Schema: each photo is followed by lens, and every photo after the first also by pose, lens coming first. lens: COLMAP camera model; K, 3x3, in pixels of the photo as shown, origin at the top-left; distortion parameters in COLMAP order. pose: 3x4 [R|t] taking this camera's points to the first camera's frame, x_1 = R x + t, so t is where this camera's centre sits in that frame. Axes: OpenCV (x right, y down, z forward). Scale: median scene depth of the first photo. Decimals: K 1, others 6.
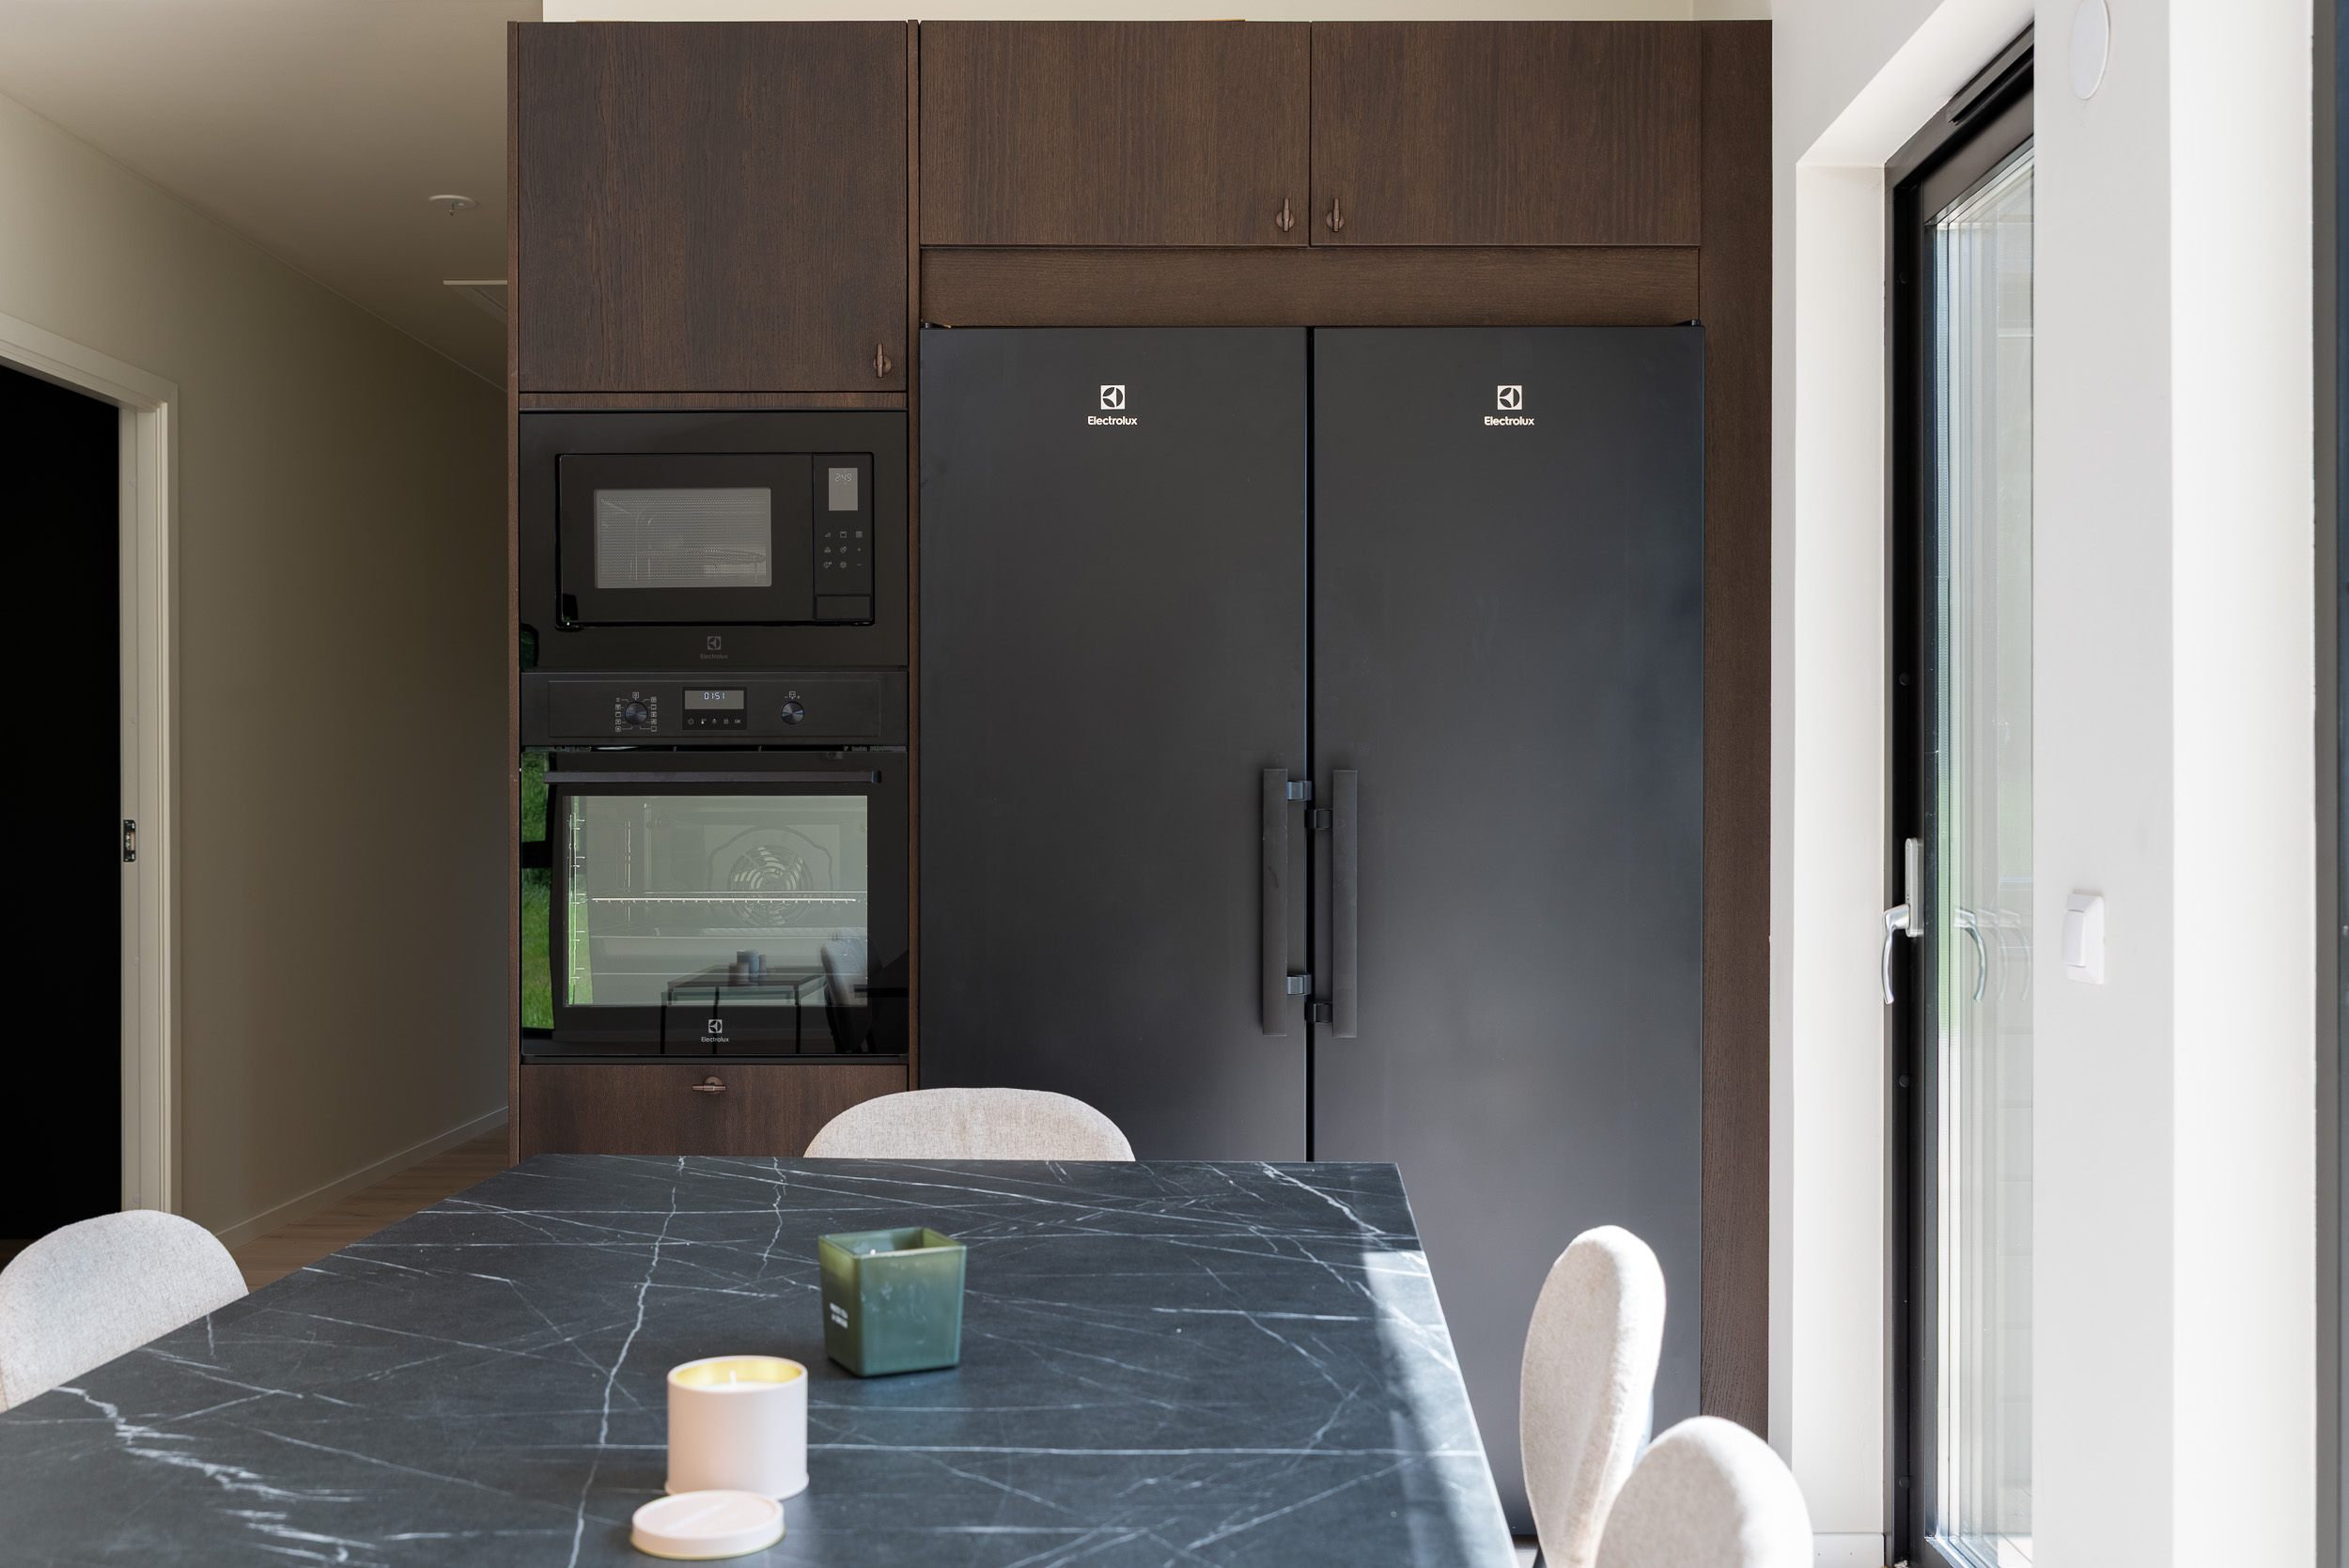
lens RADIAL K [[2303.3, 0, 1174.5], [0, 2303.3, 784.0], [0, 0, 1]] dist [0.003867, 0.008756]
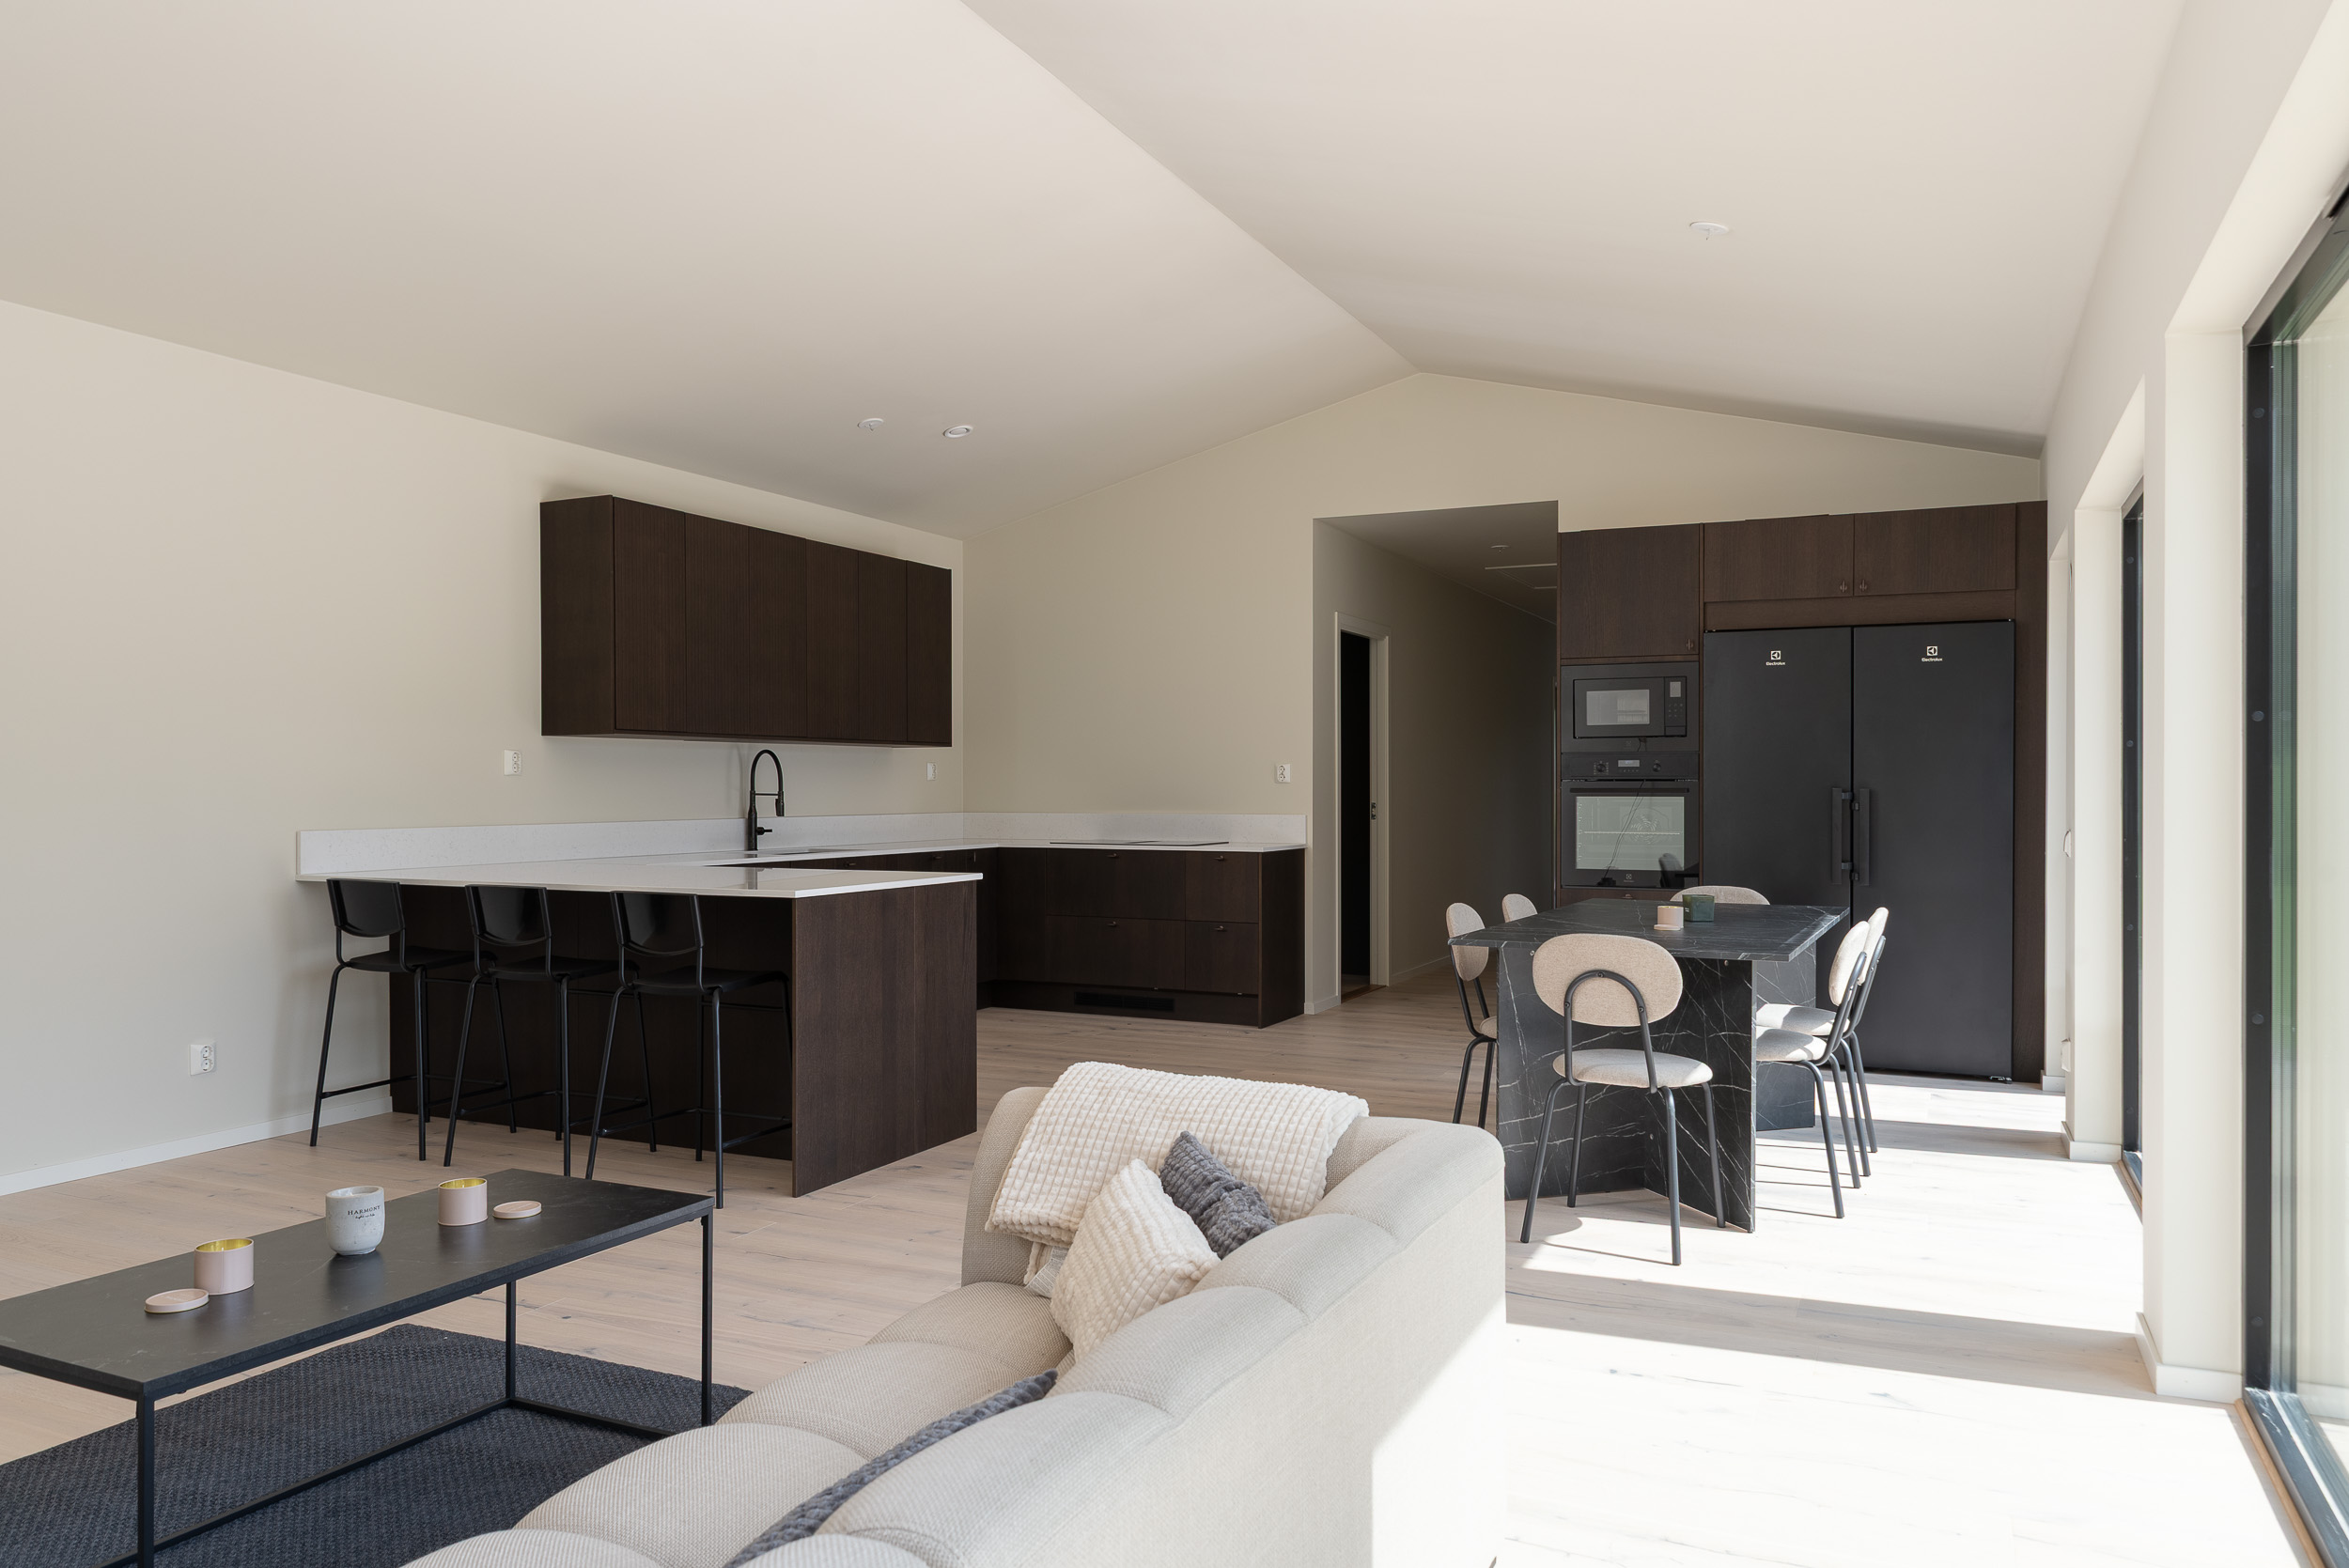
lens RADIAL K [[1603.2, 0, 1174.5], [0, 1603.2, 784.0], [0, 0, 1]] dist [0.001838, 0.000703]
pose [[0.909250, 0.000025, -0.416250, 0.118533], [0.001535, 0.999993, 0.003412, -0.018692], [0.416247, -0.003742, 0.909244, -1.062118]]
